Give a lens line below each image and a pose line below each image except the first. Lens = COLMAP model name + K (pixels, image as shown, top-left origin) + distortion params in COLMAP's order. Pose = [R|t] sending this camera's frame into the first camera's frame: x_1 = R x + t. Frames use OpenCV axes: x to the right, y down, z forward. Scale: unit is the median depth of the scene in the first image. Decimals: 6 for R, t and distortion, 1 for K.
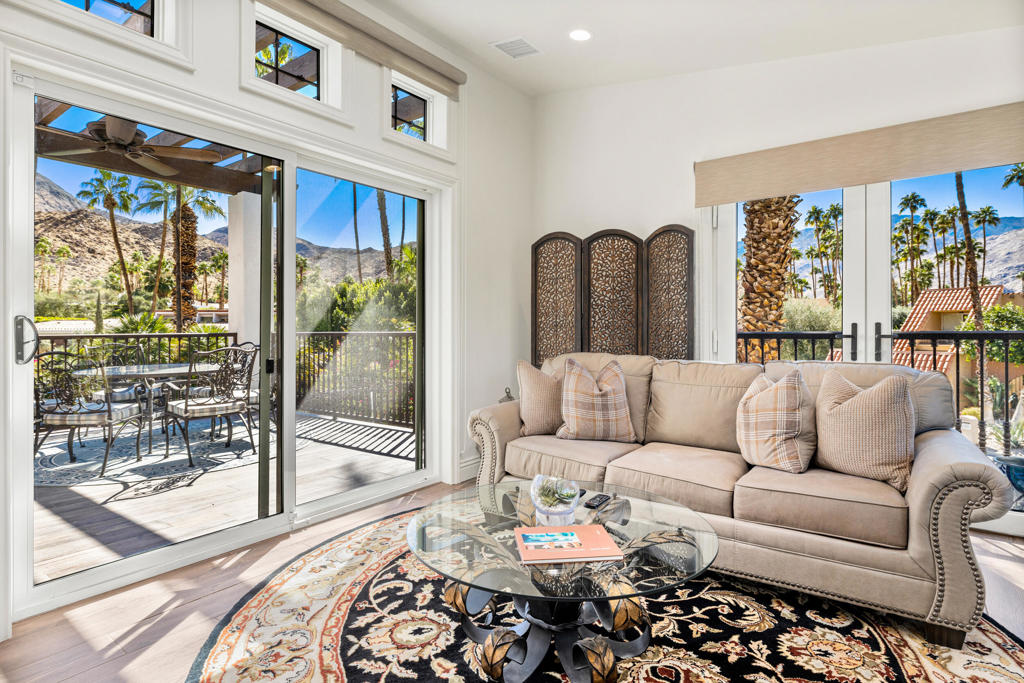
lens RADIAL K [[537.9, 0, 510.3], [0, 537.9, 329.3], [0, 0, 1]] dist [-0.000163, 0.000029]
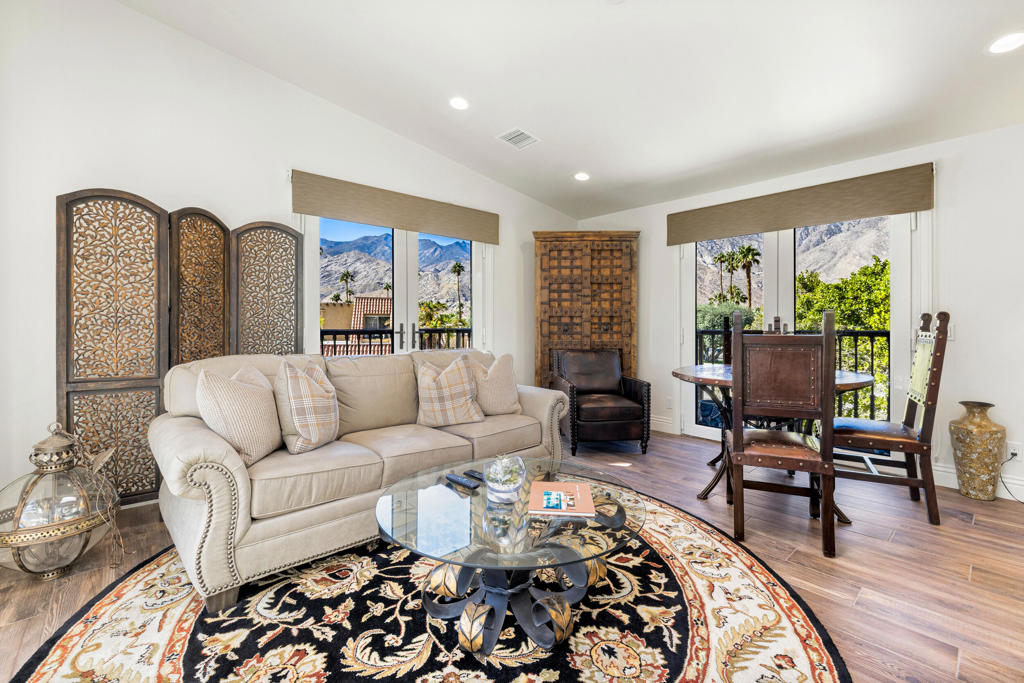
lens RADIAL K [[439.7, 0, 515.8], [0, 439.7, 325.8], [0, 0, 1]] dist [-0.002926, -0.000408]
pose [[0.194530, 0.005412, 0.980882, -0.391337], [-0.000889, 0.999985, -0.005341, 0.000833], [-0.980896, 0.000167, 0.194532, 0.381104]]
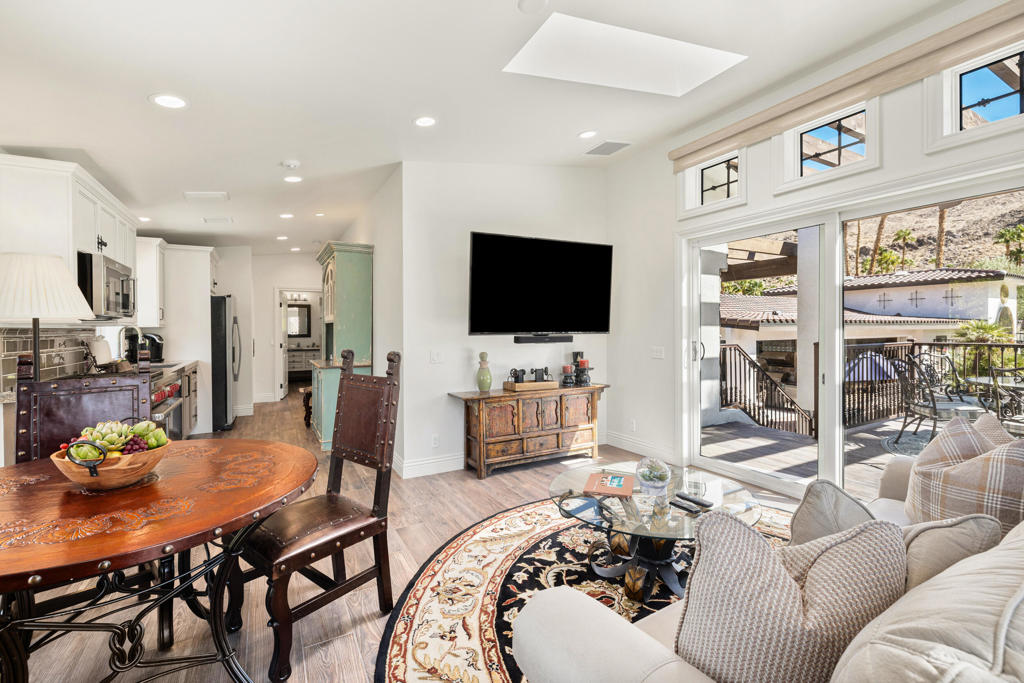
lens RADIAL K [[439.7, 0, 515.8], [0, 439.7, 325.8], [0, 0, 1]] dist [-0.002926, -0.000408]
pose [[-0.409526, 0.001498, -0.912297, 0.641115], [0.005777, 0.999983, -0.000951, -0.048998], [0.912280, -0.005659, -0.409528, 0.551272]]
